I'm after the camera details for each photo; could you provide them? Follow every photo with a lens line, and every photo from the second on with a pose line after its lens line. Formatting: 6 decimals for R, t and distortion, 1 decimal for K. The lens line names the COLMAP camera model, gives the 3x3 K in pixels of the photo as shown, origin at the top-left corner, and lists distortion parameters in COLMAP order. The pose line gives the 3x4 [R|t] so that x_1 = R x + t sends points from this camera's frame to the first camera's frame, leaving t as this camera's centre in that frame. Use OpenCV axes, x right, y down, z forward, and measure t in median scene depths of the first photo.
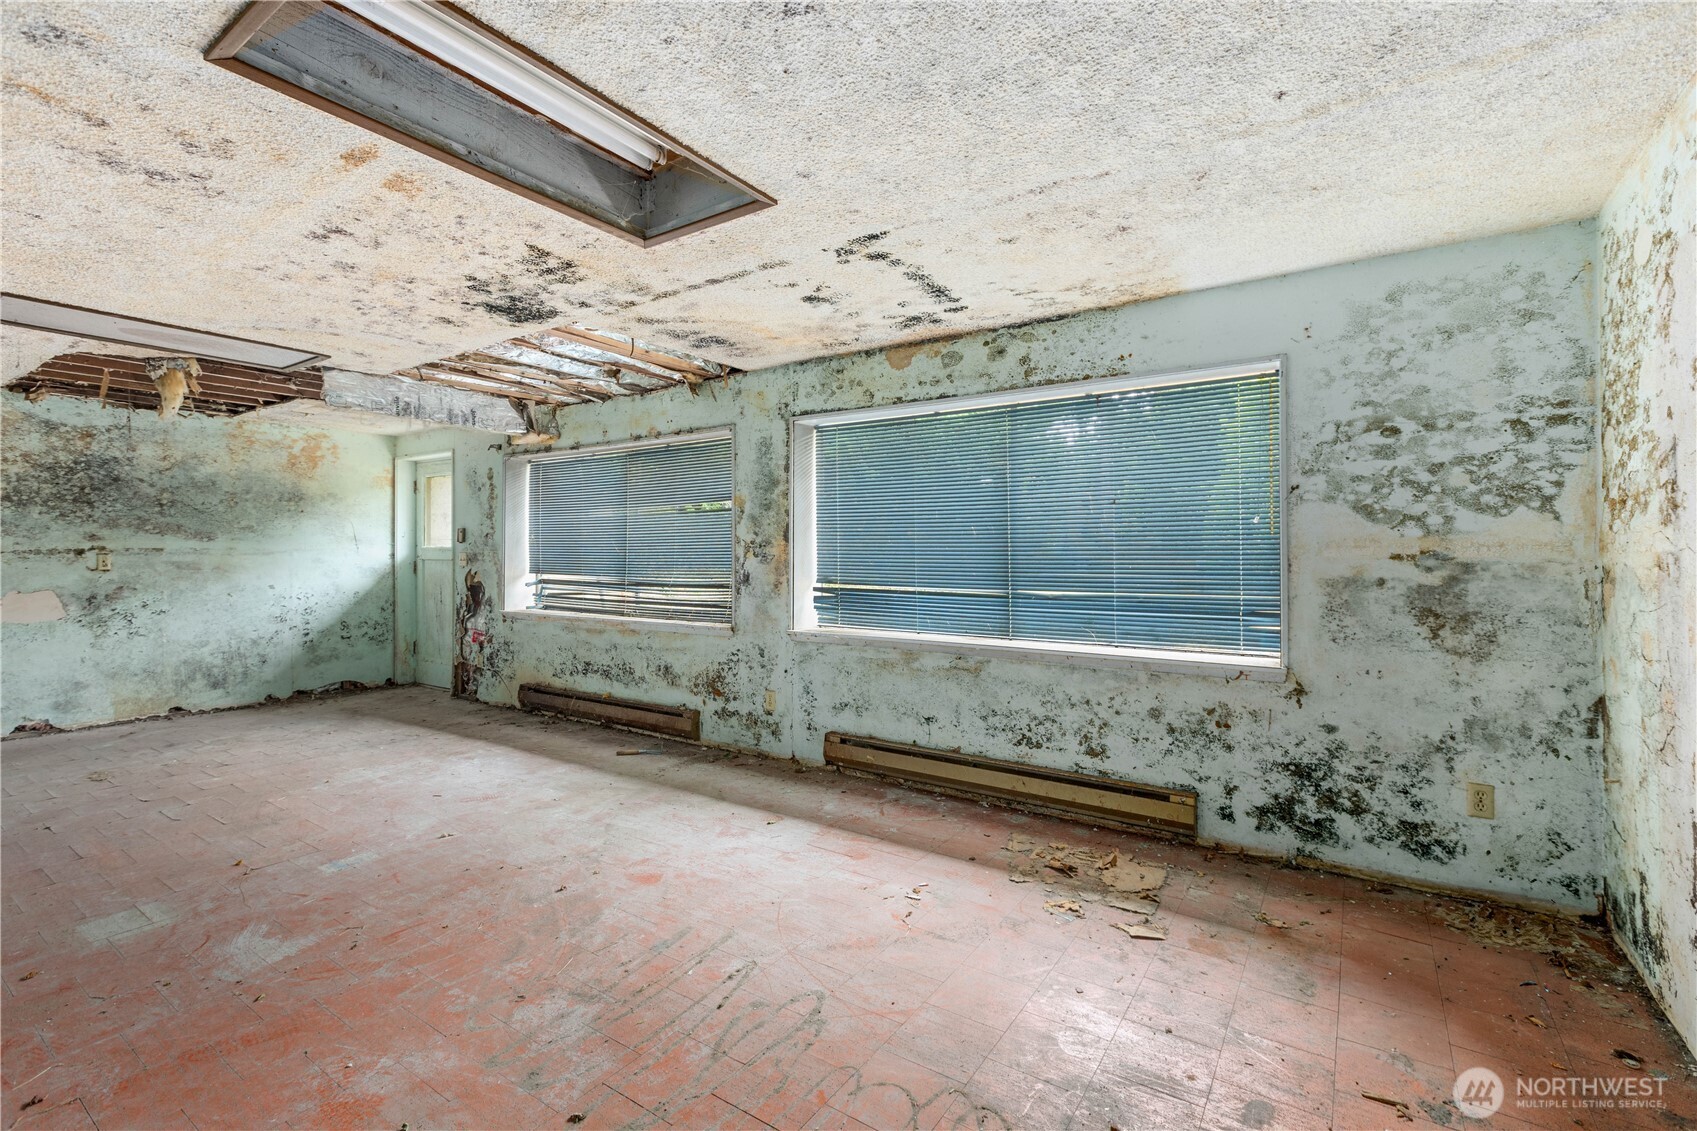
lens RADIAL K [[758.1, 0, 846.7], [0, 758.1, 540.7], [0, 0, 1]] dist [0.003303, -0.001628]
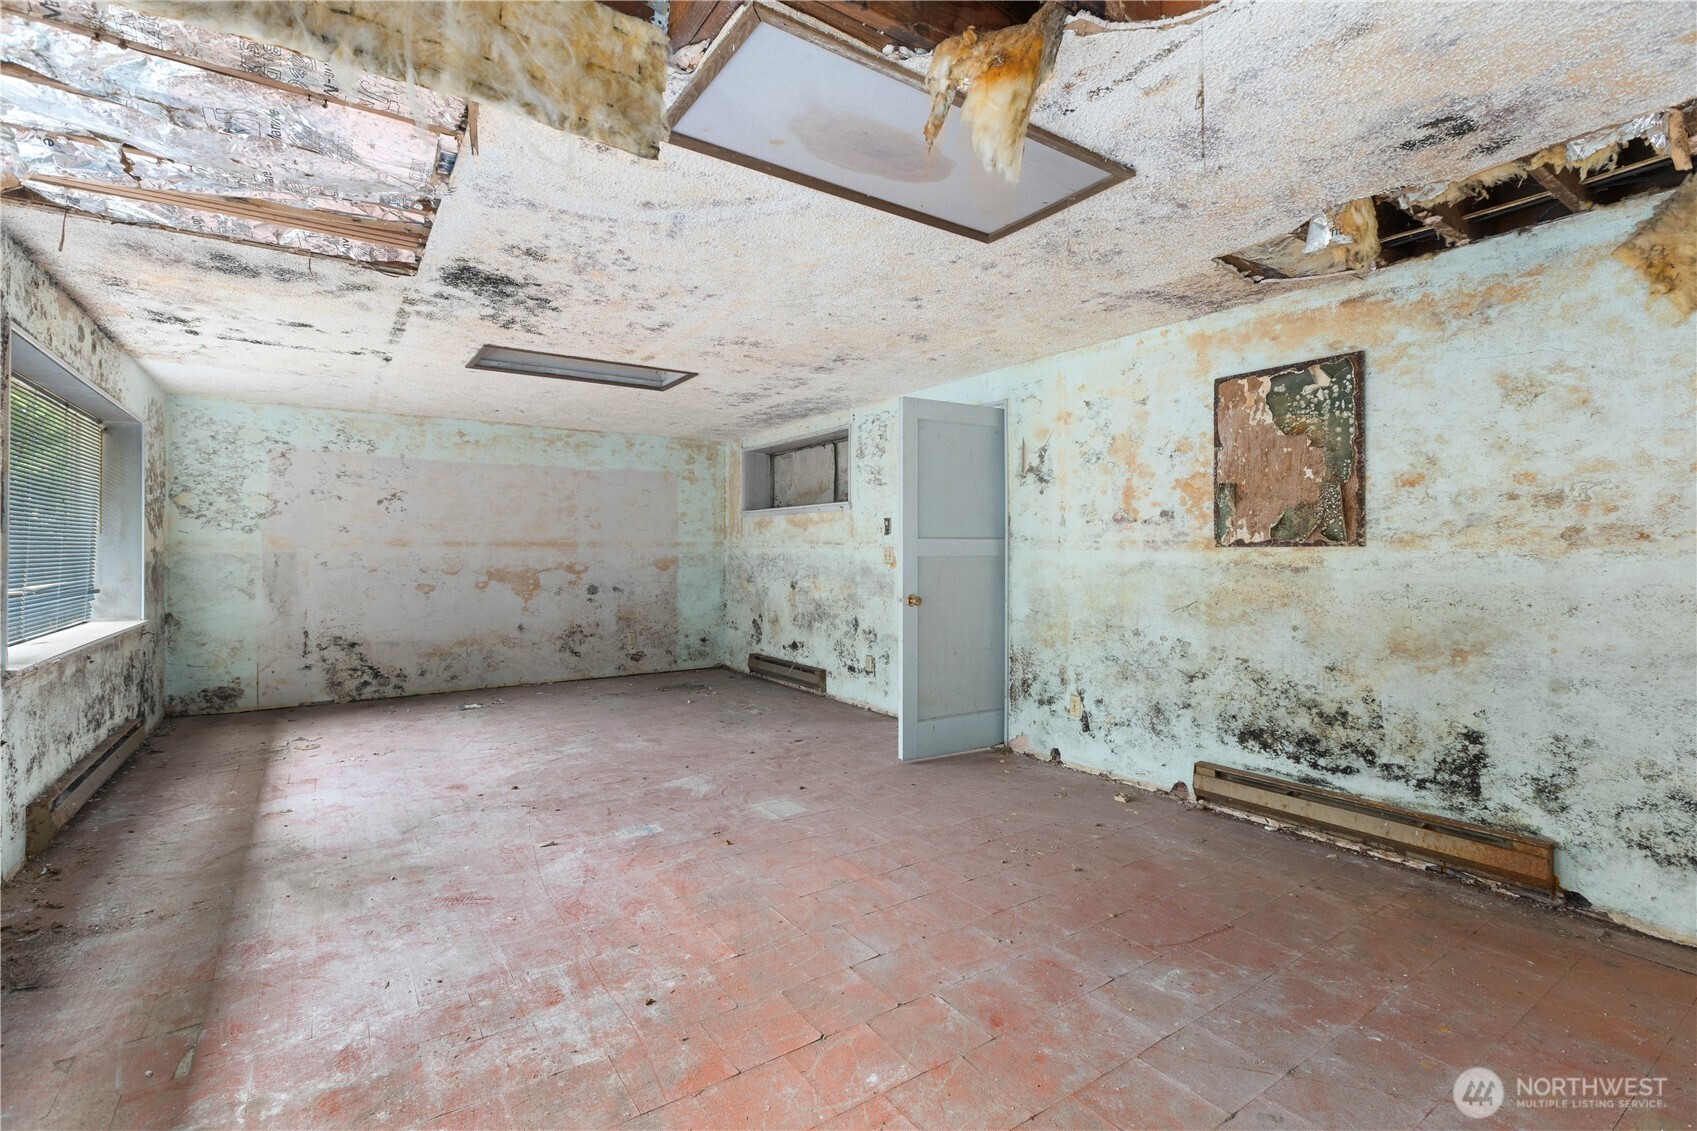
lens RADIAL K [[758.1, 0, 846.8], [0, 758.1, 556.1], [0, 0, 1]] dist [0.003303, -0.001628]
pose [[-0.933689, -0.001138, 0.358083, -1.286151], [-0.004866, 0.999943, -0.009508, 0.039563], [-0.358052, -0.010620, -0.933641, 1.861139]]
